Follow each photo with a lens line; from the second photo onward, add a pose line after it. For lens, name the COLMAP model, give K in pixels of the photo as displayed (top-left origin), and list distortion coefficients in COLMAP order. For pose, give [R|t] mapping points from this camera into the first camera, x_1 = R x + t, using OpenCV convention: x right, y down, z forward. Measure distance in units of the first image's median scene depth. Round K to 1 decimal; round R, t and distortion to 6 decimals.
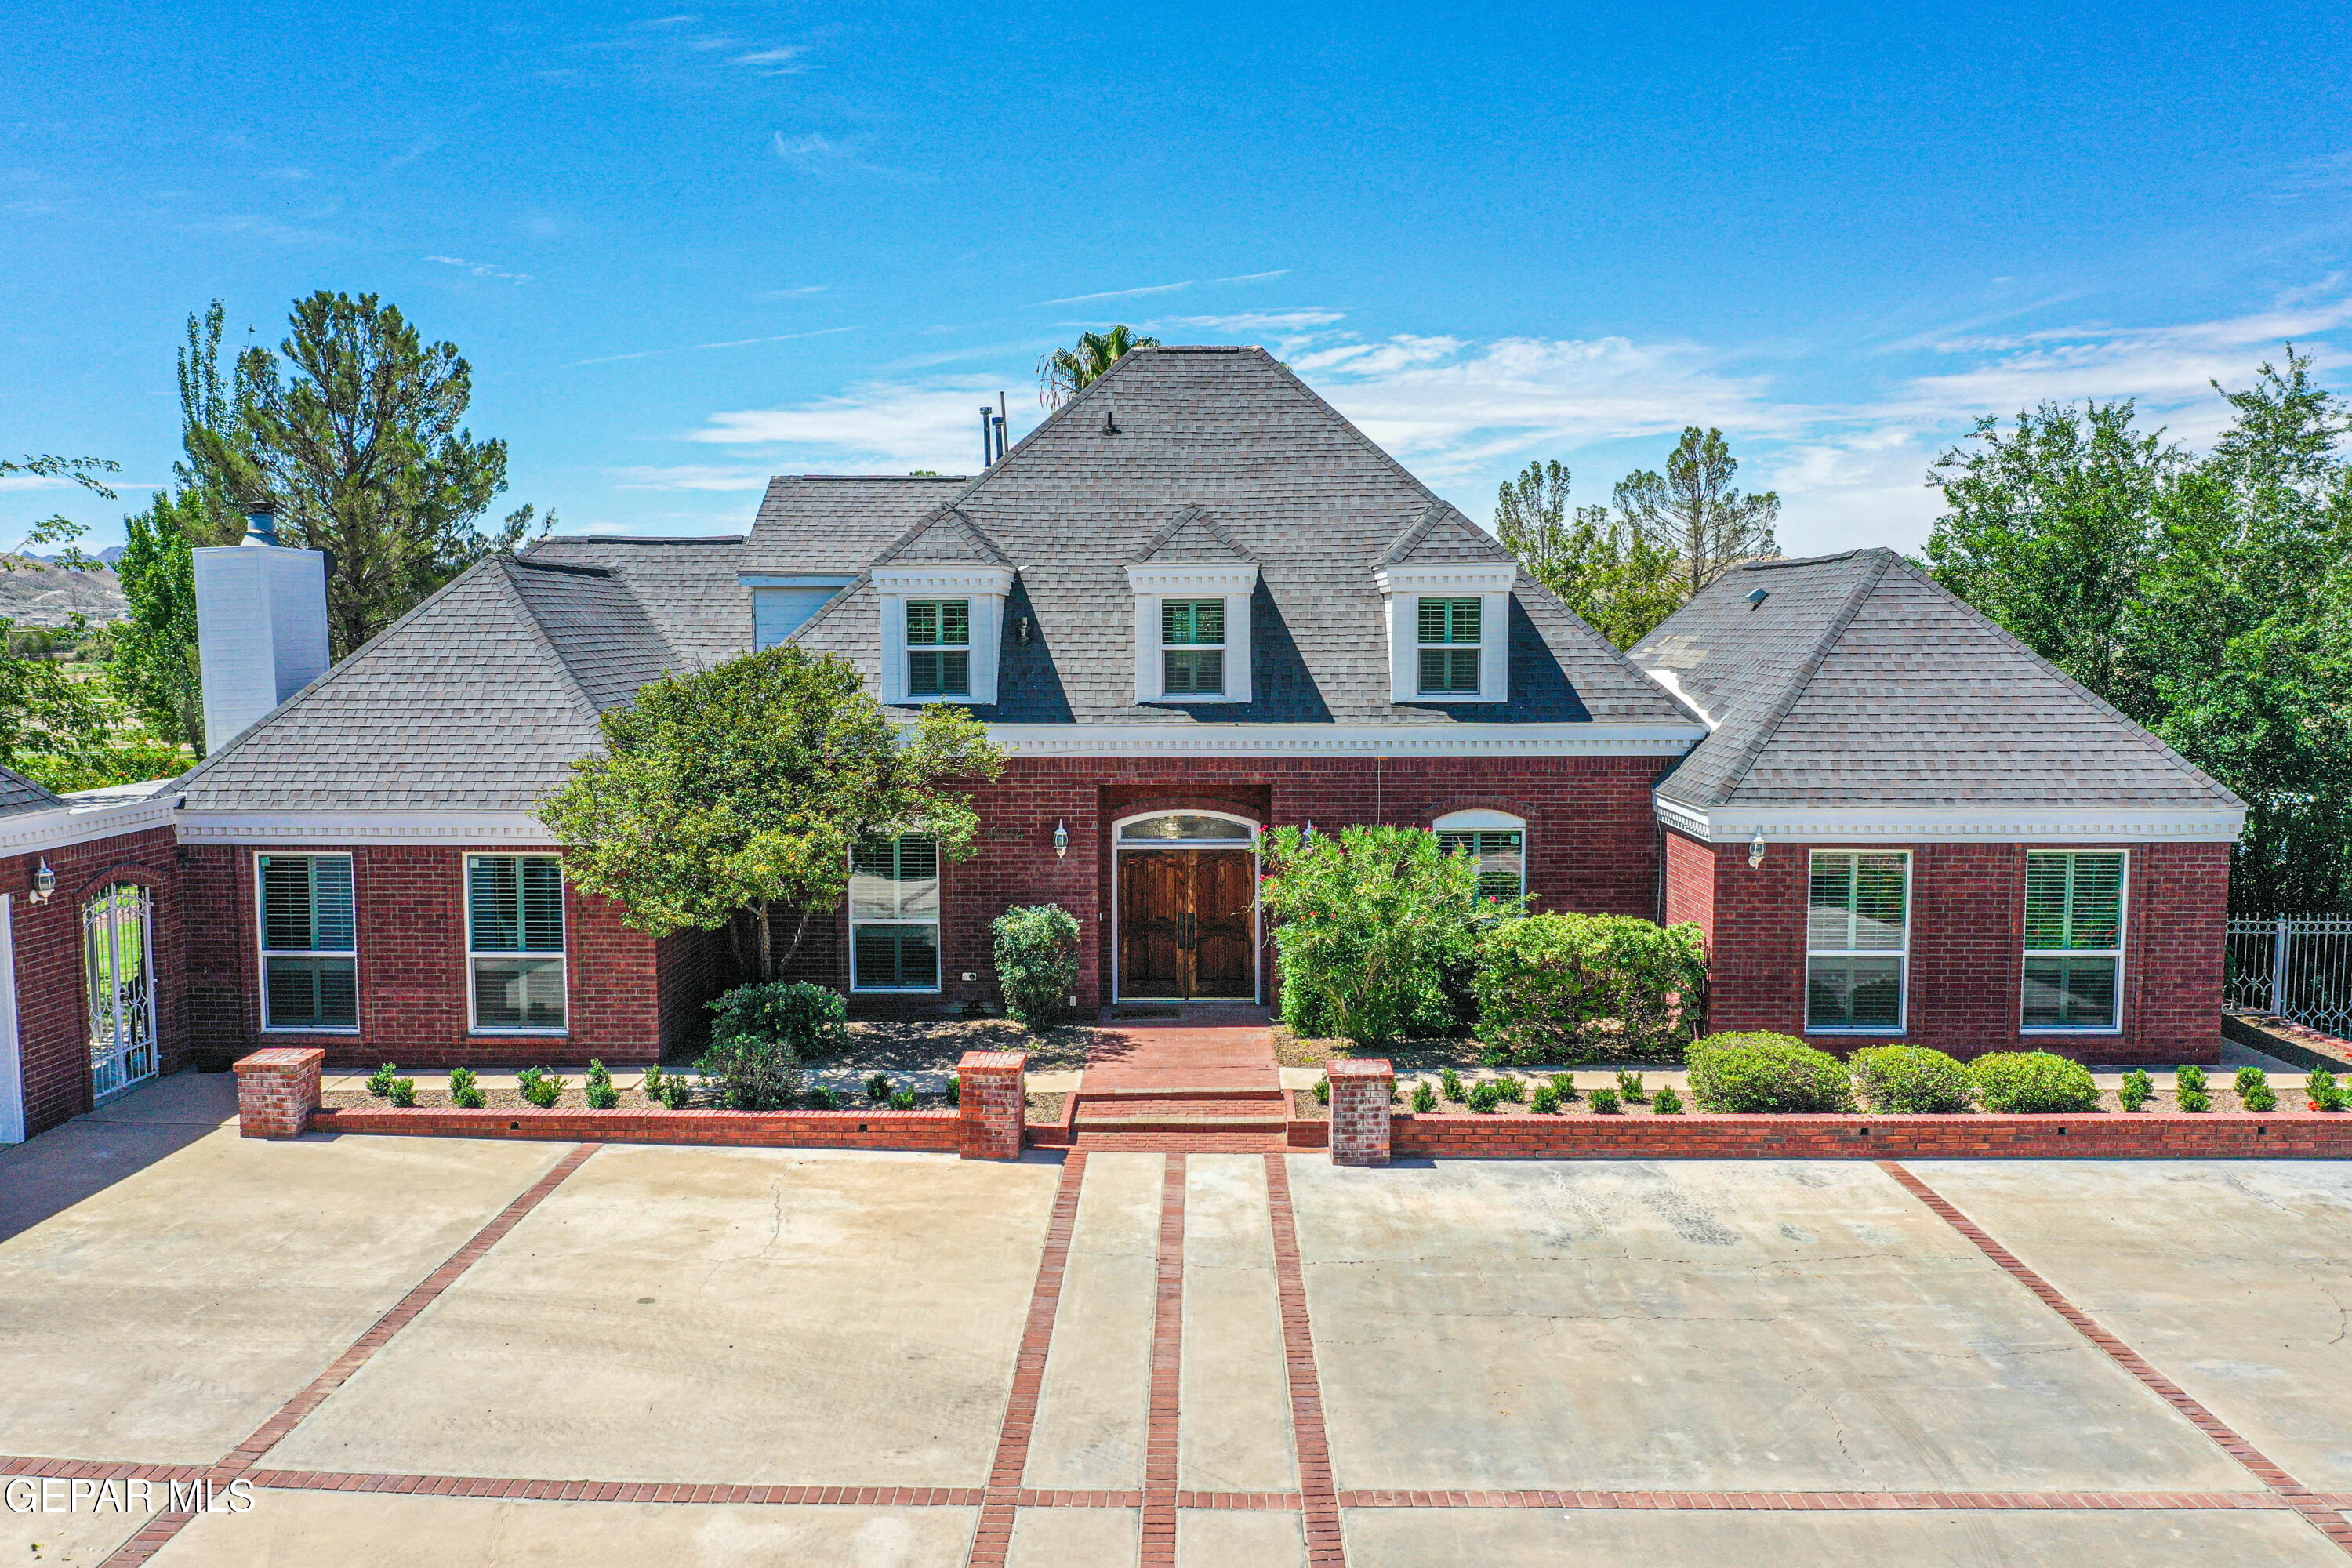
lens RADIAL K [[1828.1, 0, 1173.0], [0, 1828.1, 786.2], [0, 0, 1]] dist [-0.007451, -0.009510]
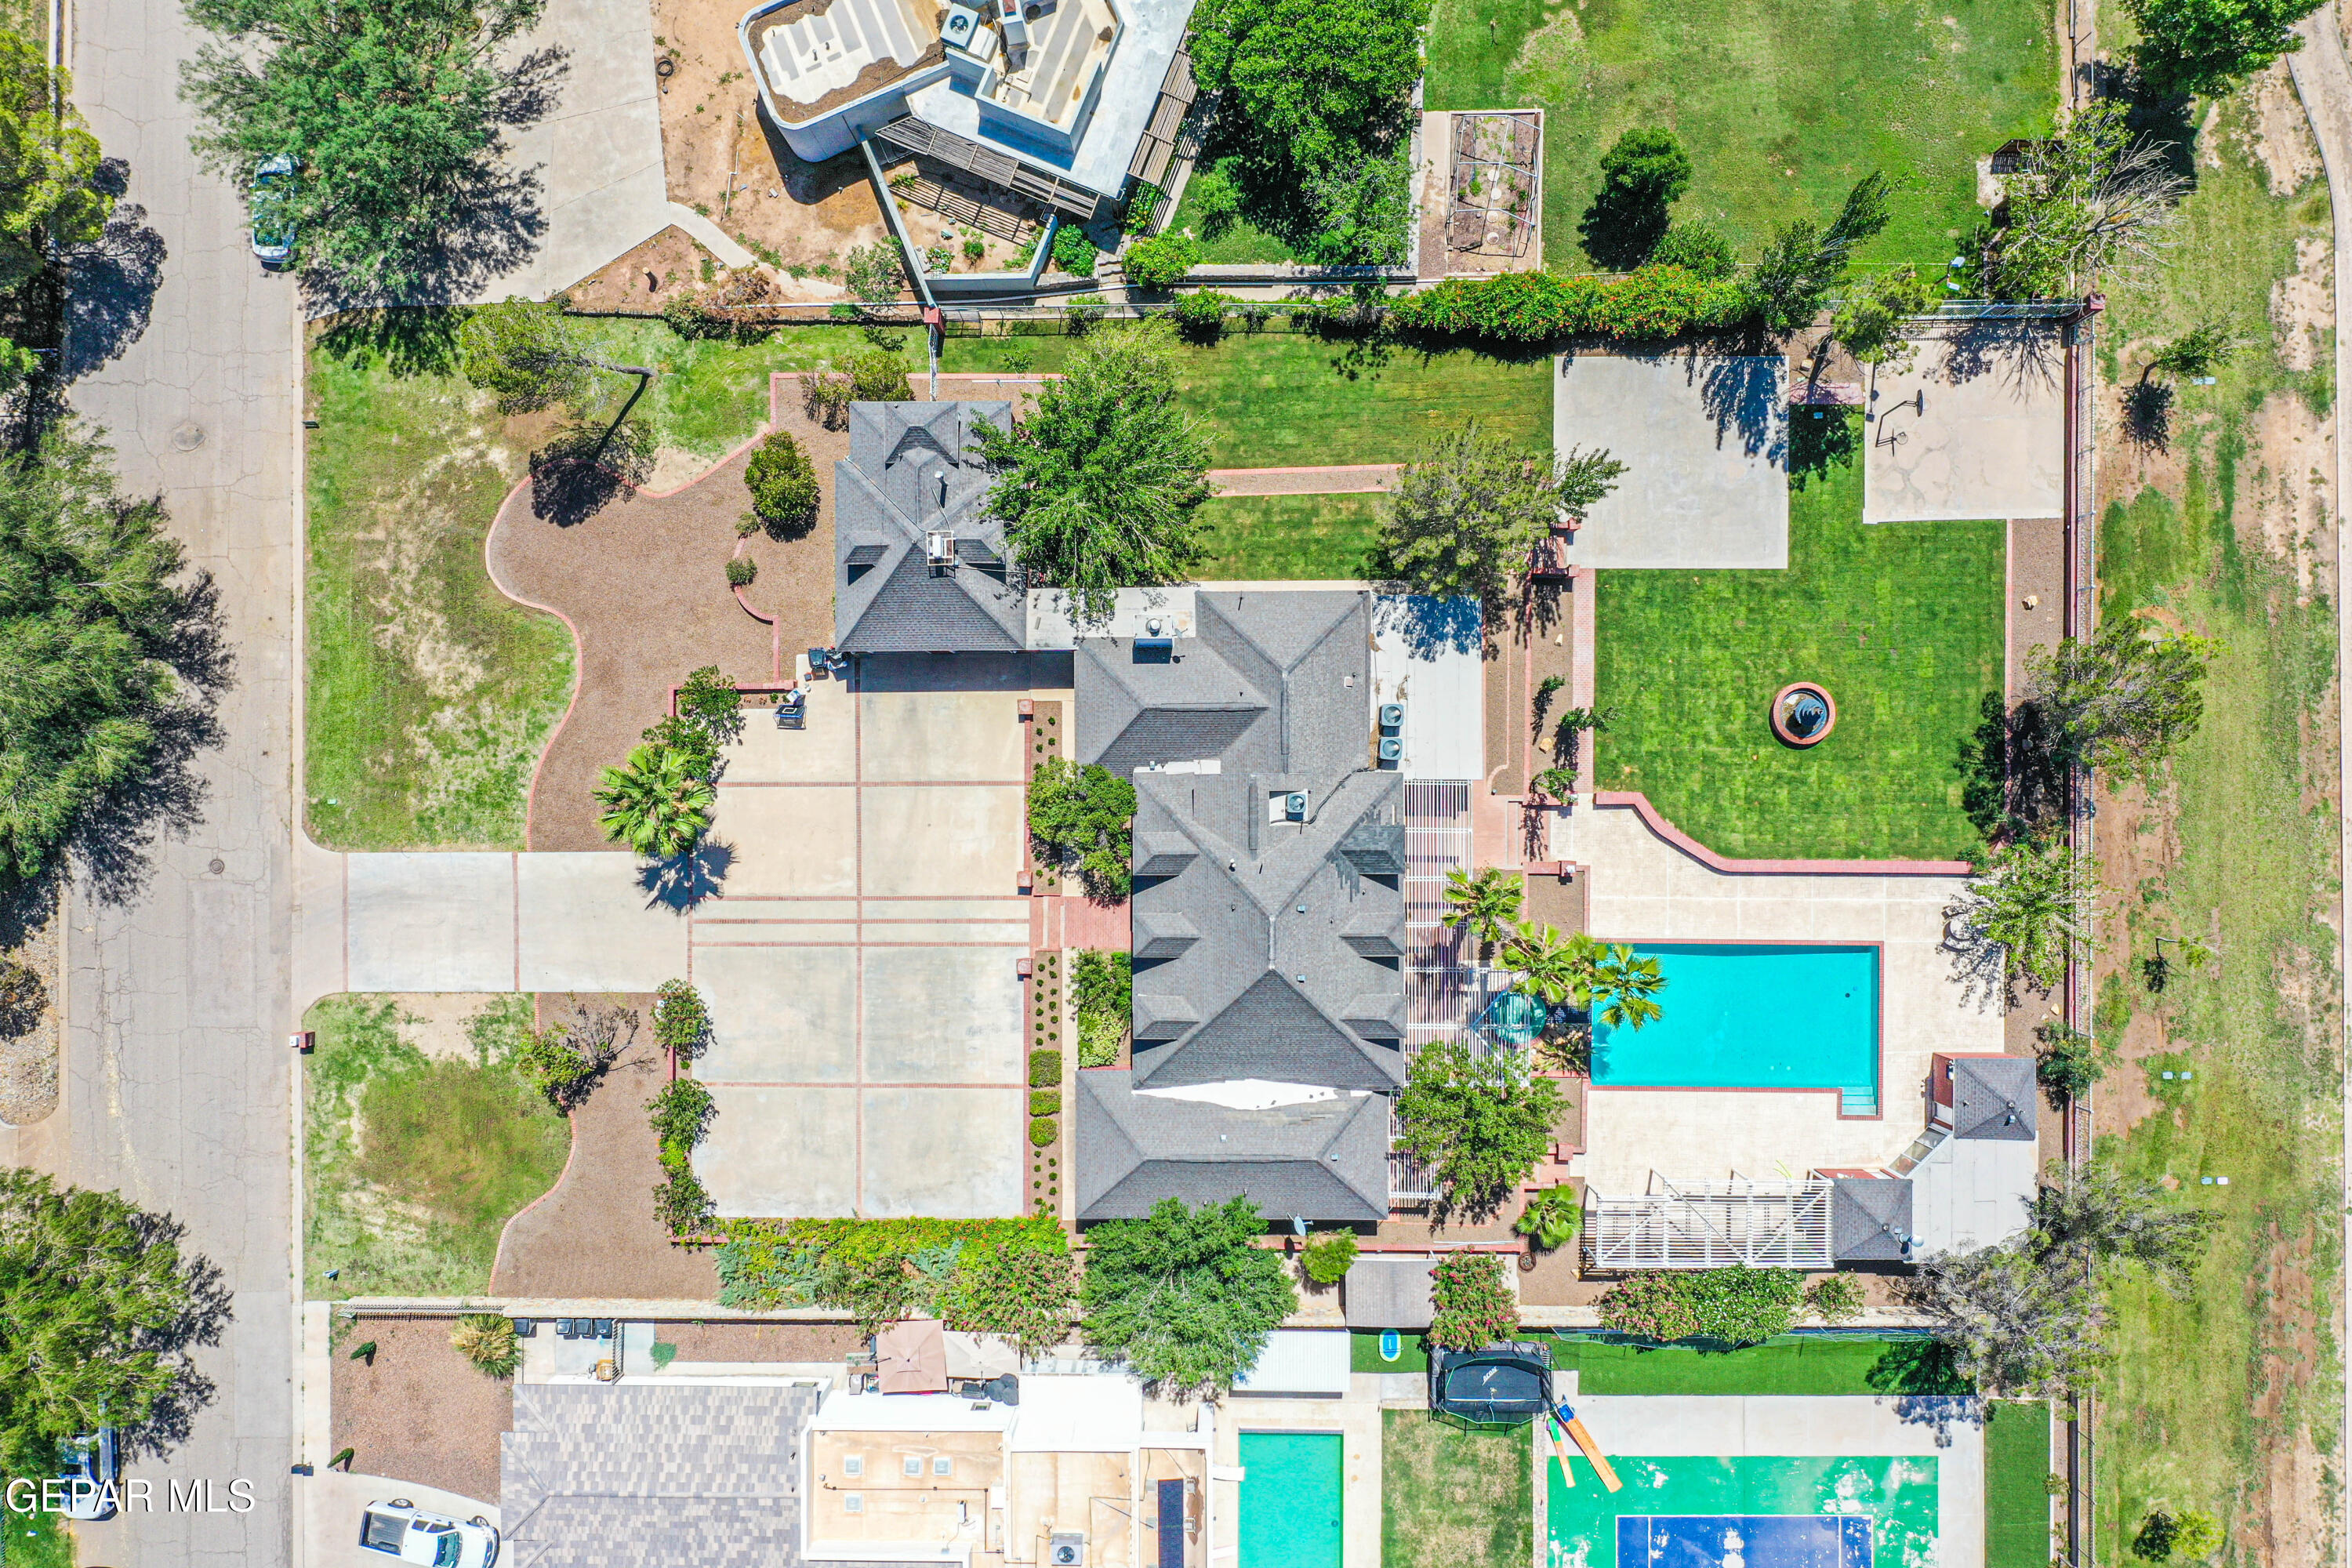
lens RADIAL K [[1821.8, 0, 1177.5], [0, 1821.8, 789.8], [0, 0, 1]] dist [-0.008241, -0.002204]
pose [[0.018207, 0.999815, -0.006278, -0.238844], [-0.070907, 0.007555, 0.997454, -3.570322], [0.997317, -0.017715, 0.071032, 0.934298]]
